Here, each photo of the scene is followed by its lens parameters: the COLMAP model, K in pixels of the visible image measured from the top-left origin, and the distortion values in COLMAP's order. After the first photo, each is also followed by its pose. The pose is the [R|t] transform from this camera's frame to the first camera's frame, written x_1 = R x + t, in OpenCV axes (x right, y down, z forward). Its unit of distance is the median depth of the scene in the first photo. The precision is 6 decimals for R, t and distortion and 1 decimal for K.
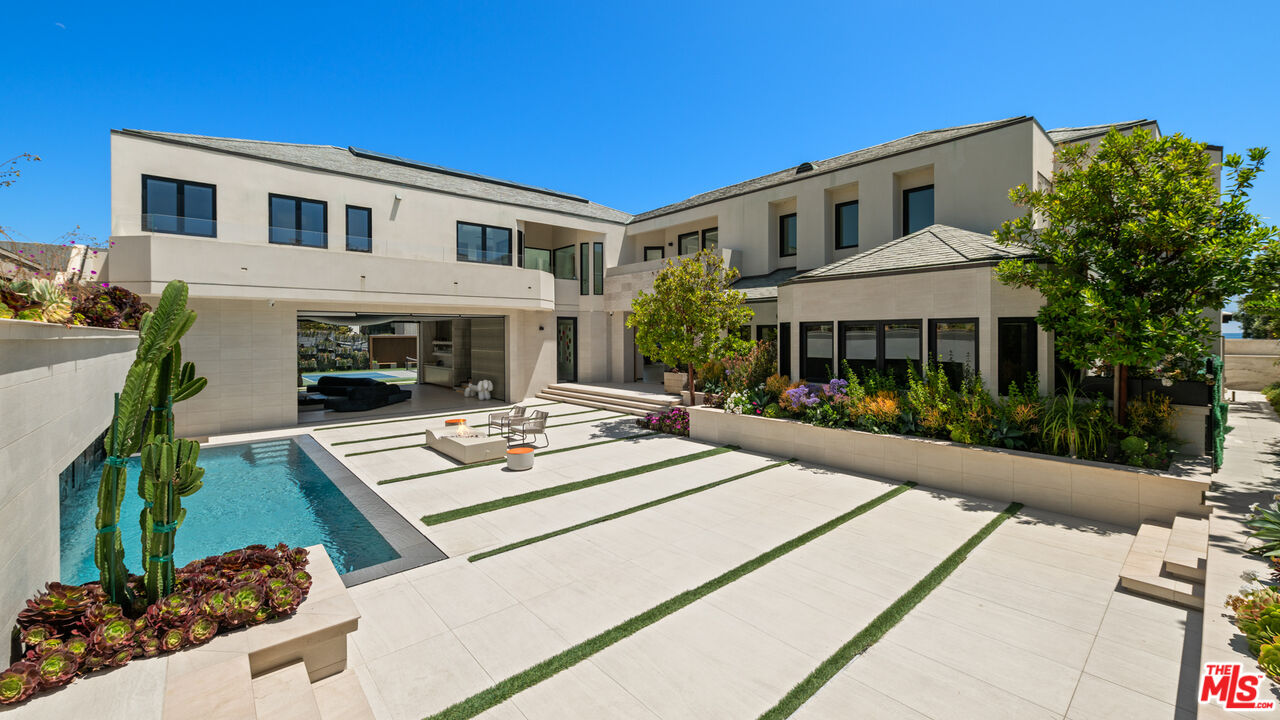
lens RADIAL K [[504.2, 0, 643.6], [0, 504.2, 339.8], [0, 0, 1]] dist [-0.000096, -0.000010]
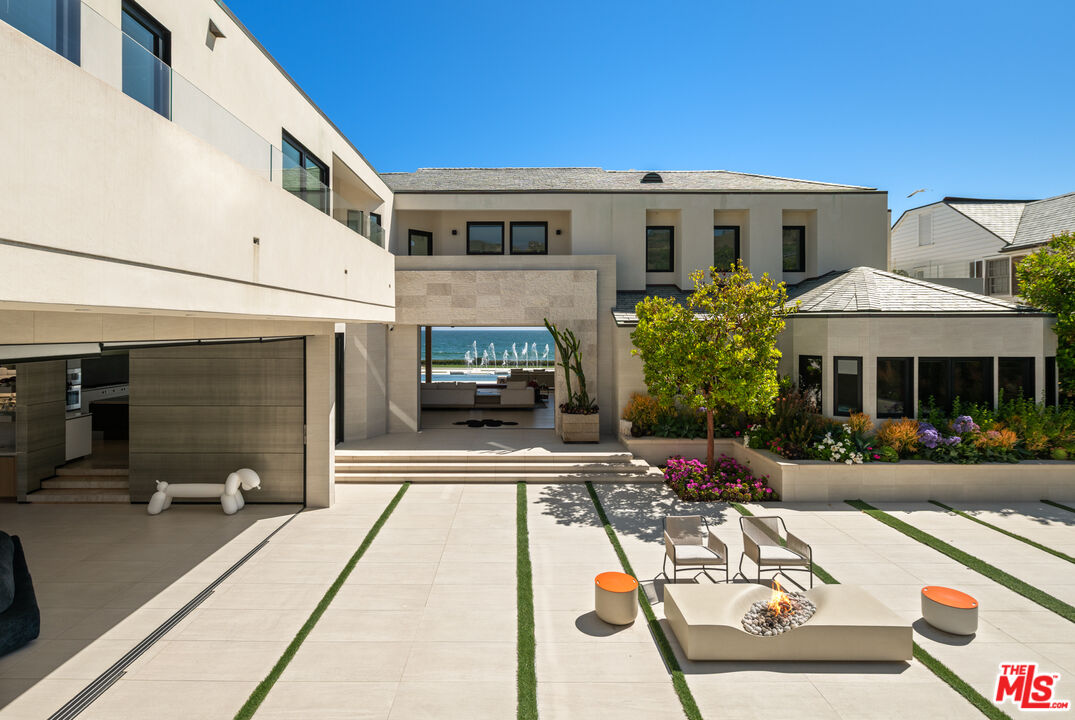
lens RADIAL K [[554.3, 0, 537.3], [0, 554.3, 356.9], [0, 0, 1]] dist [-0.019588, -0.000175]
pose [[0.648753, 0.000977, 0.760998, -0.623218], [-0.000892, 0.999999, -0.000524, -0.023383], [-0.760999, -0.000339, 0.648754, 0.573935]]
